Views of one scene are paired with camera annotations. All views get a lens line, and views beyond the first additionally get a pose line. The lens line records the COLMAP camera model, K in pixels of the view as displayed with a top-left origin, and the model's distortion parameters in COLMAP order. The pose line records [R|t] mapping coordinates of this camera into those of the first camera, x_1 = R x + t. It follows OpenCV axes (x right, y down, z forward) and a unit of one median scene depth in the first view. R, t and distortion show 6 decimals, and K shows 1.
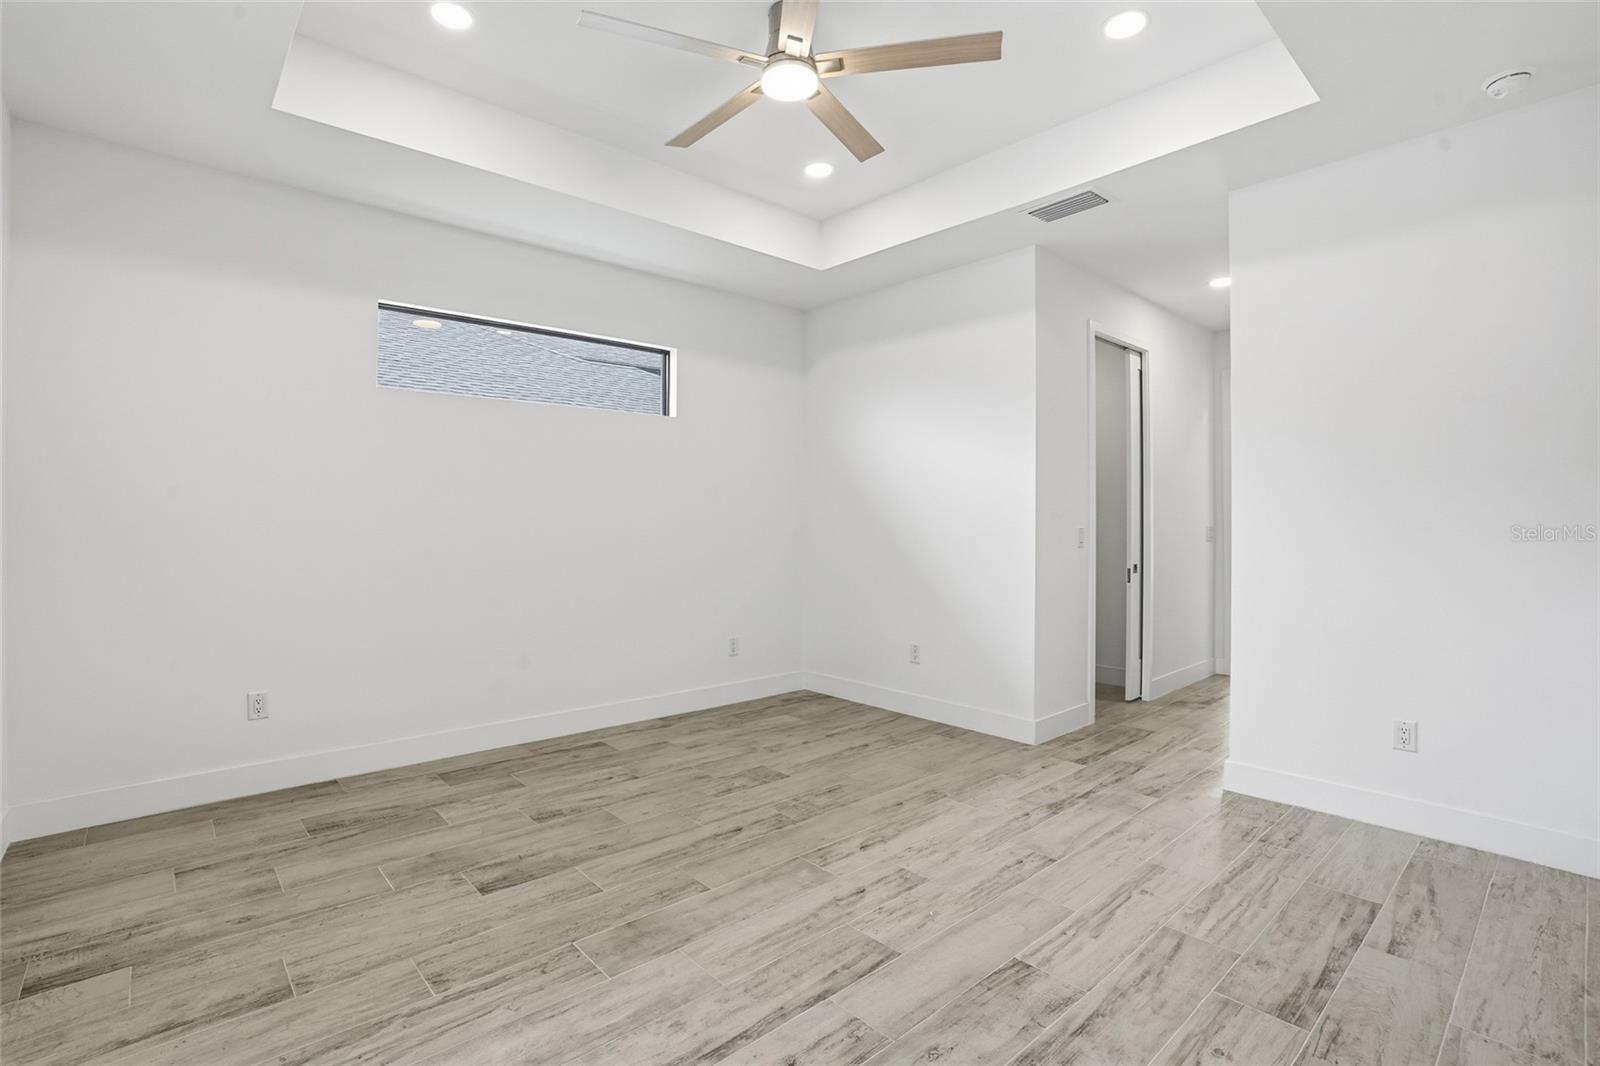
lens RADIAL K [[746.6, 0, 791.5], [0, 746.6, 521.5], [0, 0, 1]] dist [-0.067158, 0.024442]
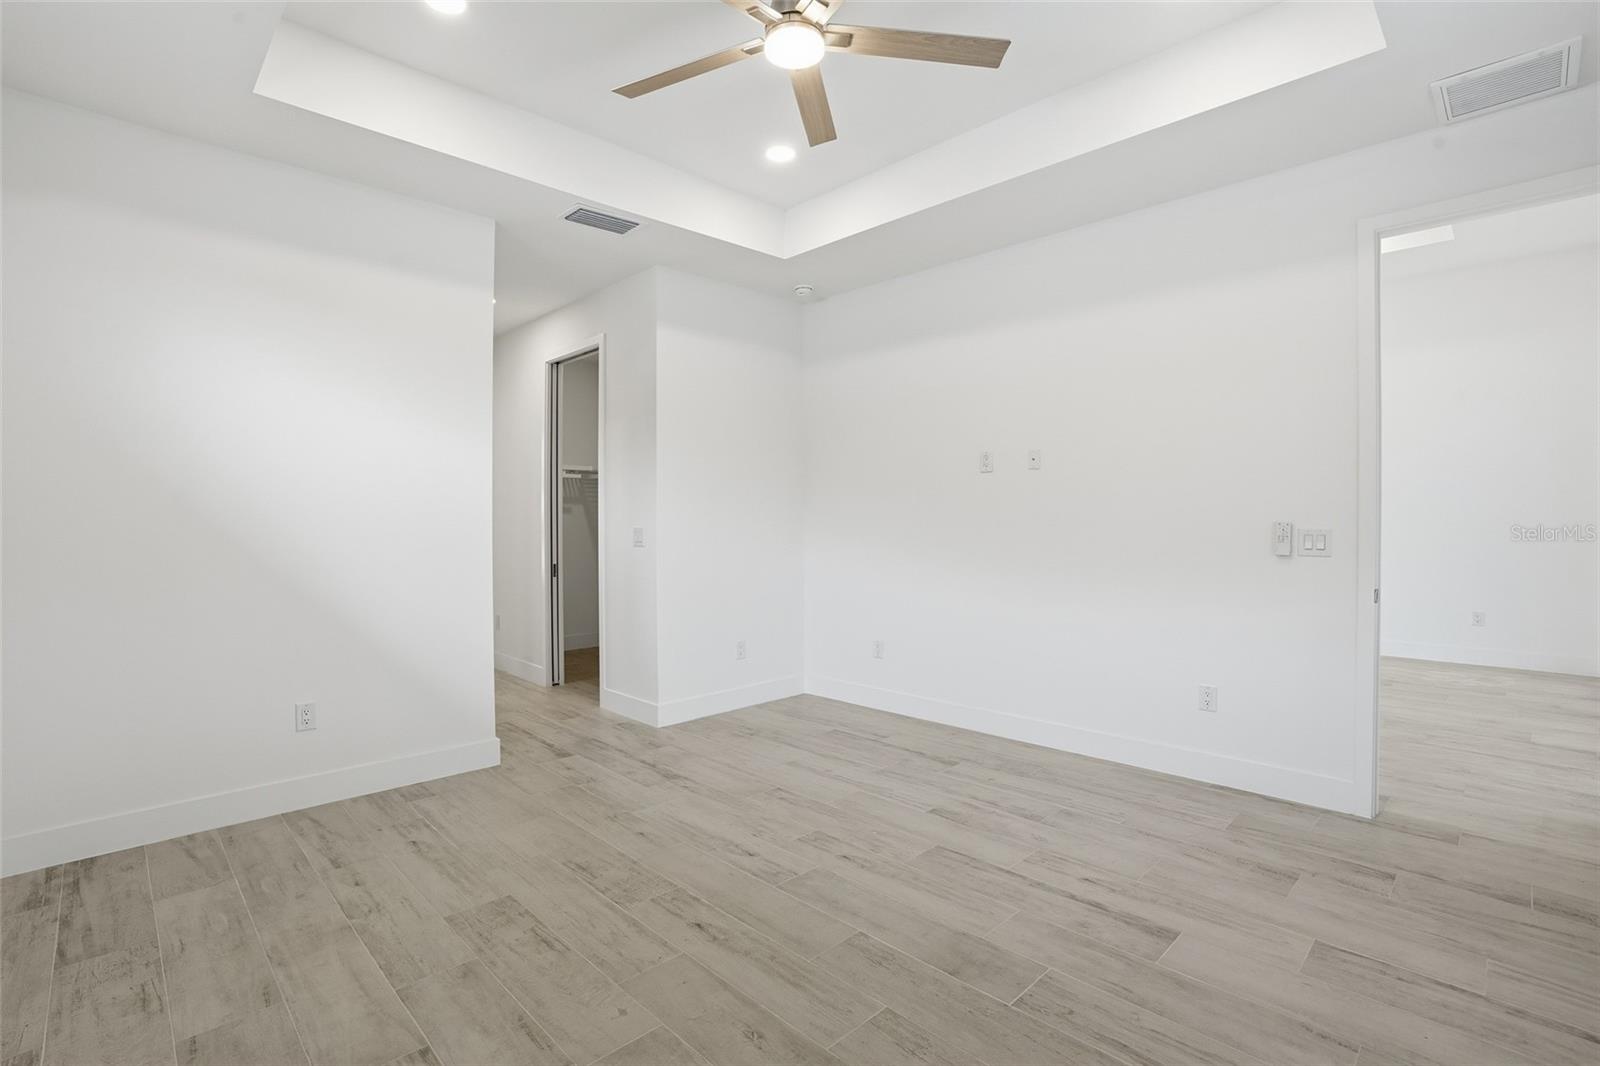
lens RADIAL K [[746.6, 0, 791.5], [0, 746.6, 521.5], [0, 0, 1]] dist [-0.067158, 0.024442]
pose [[-0.041084, -0.005543, 0.999140, -0.920724], [0.005212, 0.999970, 0.005762, -0.004659], [-0.999142, 0.005444, -0.041053, 1.033348]]
